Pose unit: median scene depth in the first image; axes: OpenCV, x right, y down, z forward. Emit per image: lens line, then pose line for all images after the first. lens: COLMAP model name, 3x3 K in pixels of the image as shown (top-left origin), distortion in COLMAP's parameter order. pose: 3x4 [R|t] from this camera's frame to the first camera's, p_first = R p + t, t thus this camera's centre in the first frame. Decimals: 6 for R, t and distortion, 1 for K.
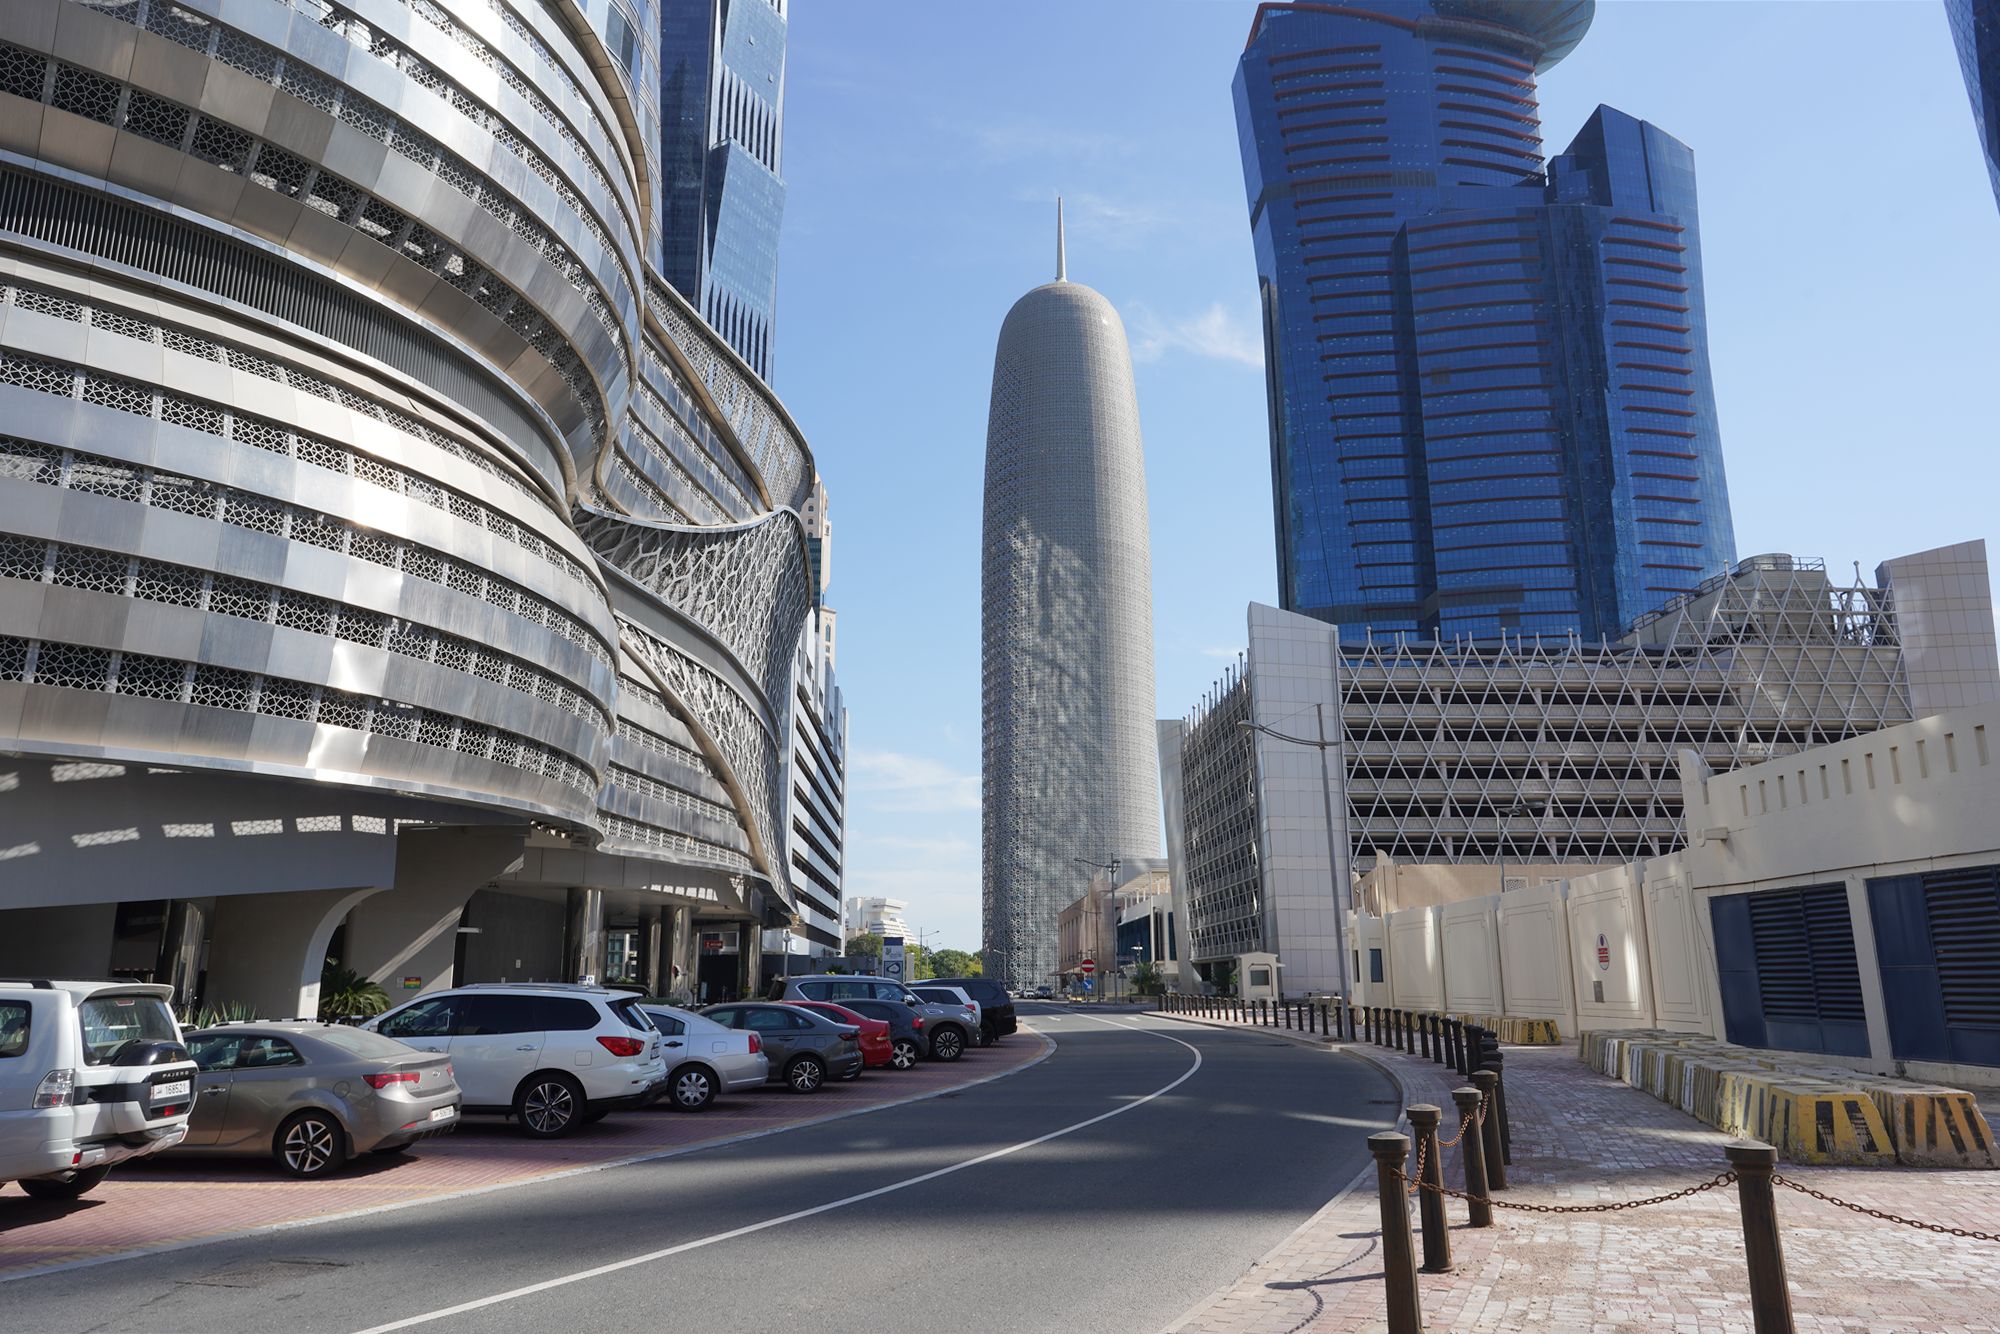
lens RADIAL K [[1325.2, 0, 984.6], [0, 1325.2, 660.6], [0, 0, 1]] dist [-0.016165, 0.022901]
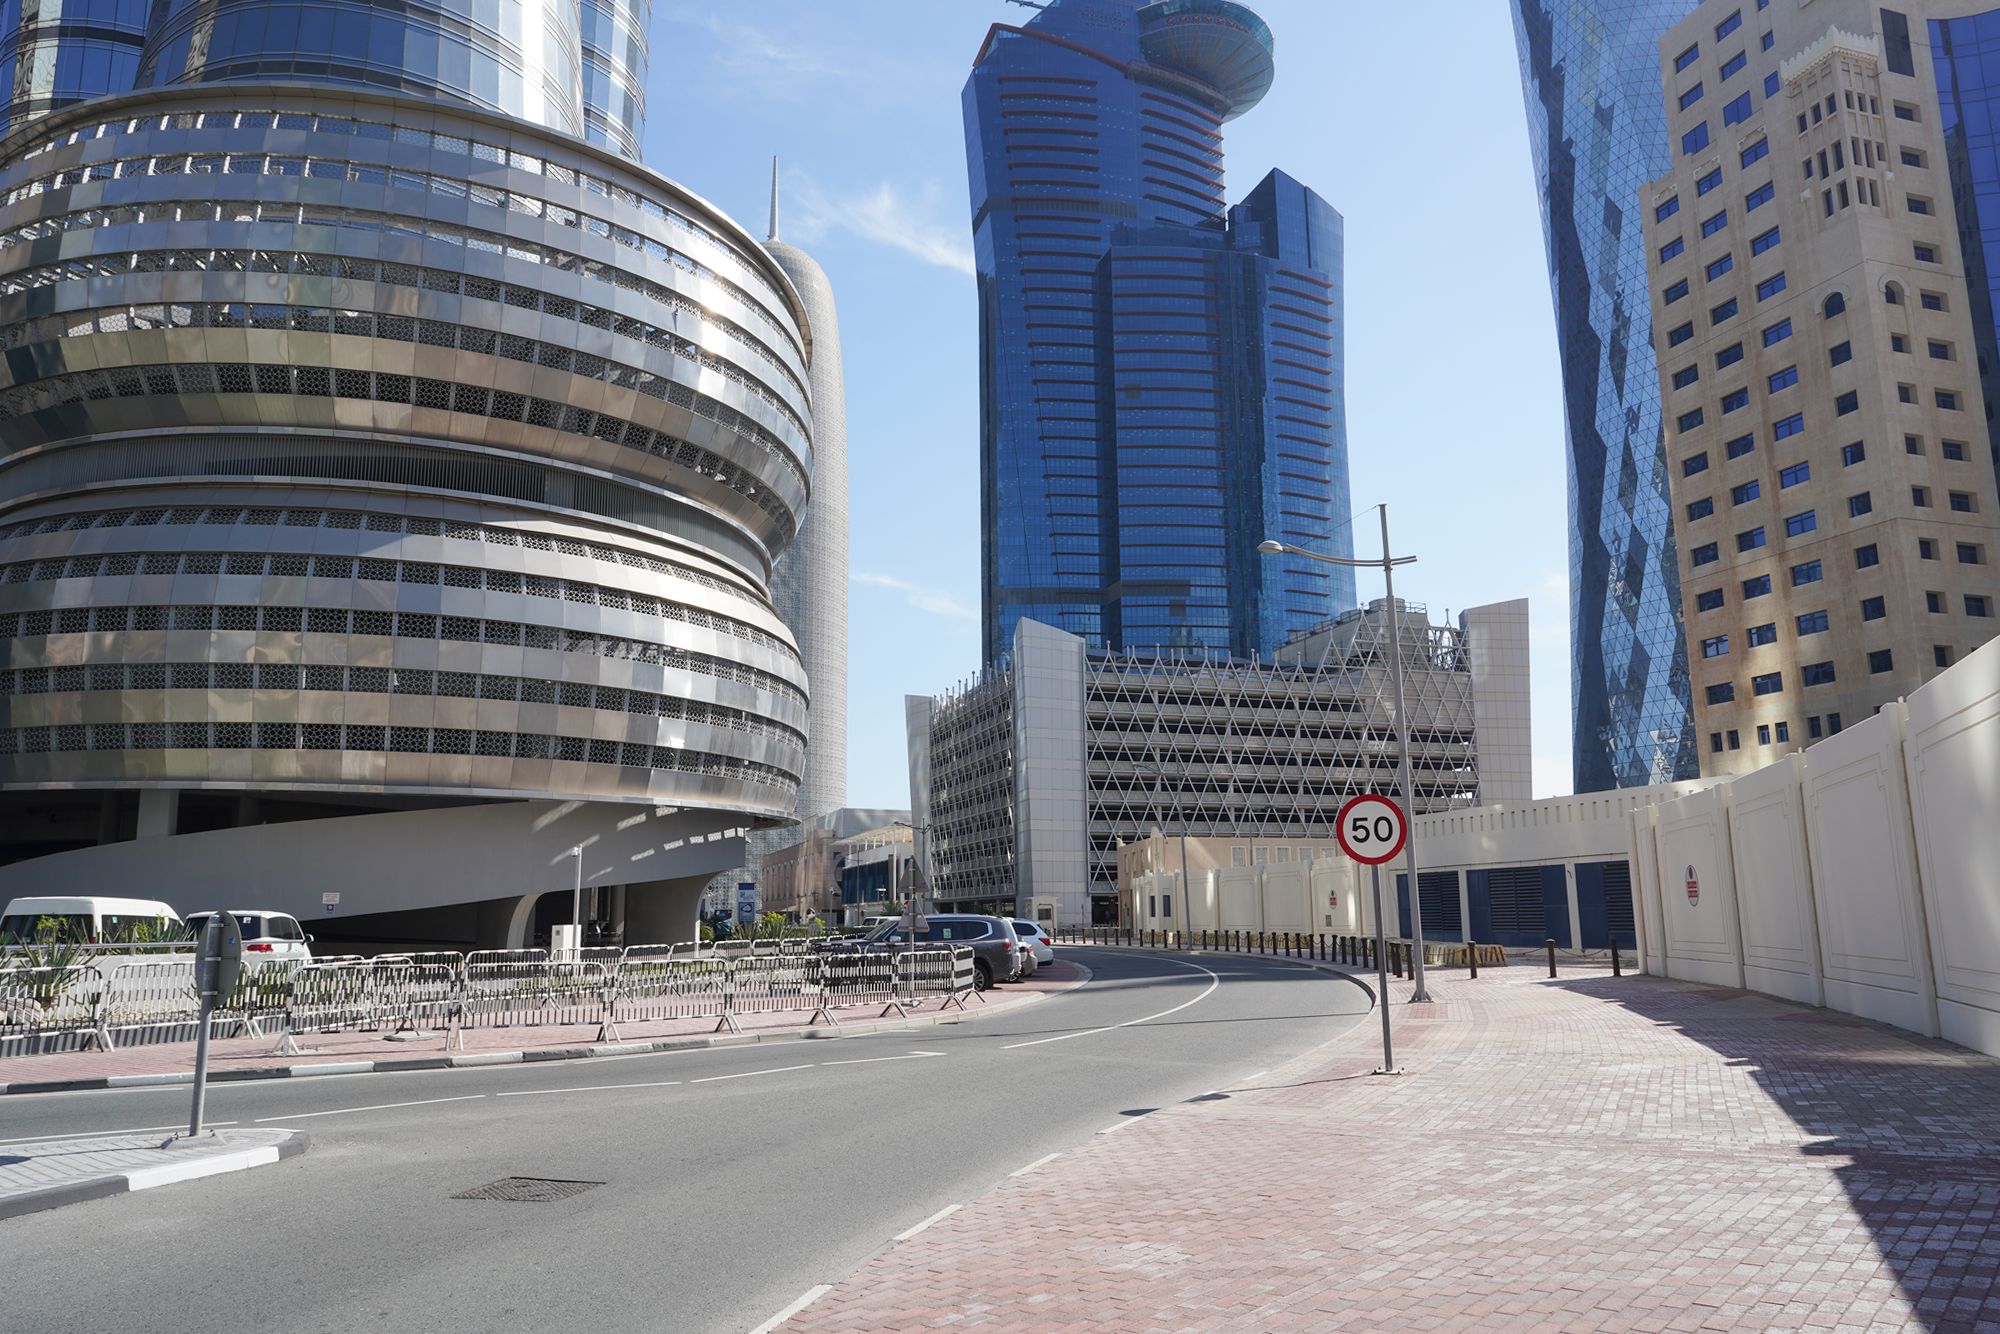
lens RADIAL K [[1325.2, 0, 984.6], [0, 1325.2, 660.6], [0, 0, 1]] dist [-0.016165, 0.022901]
pose [[0.965184, 0.045014, 0.257670, -0.145810], [-0.056716, 0.997661, 0.038161, -0.046300], [-0.255350, -0.051447, 0.965479, -0.191757]]
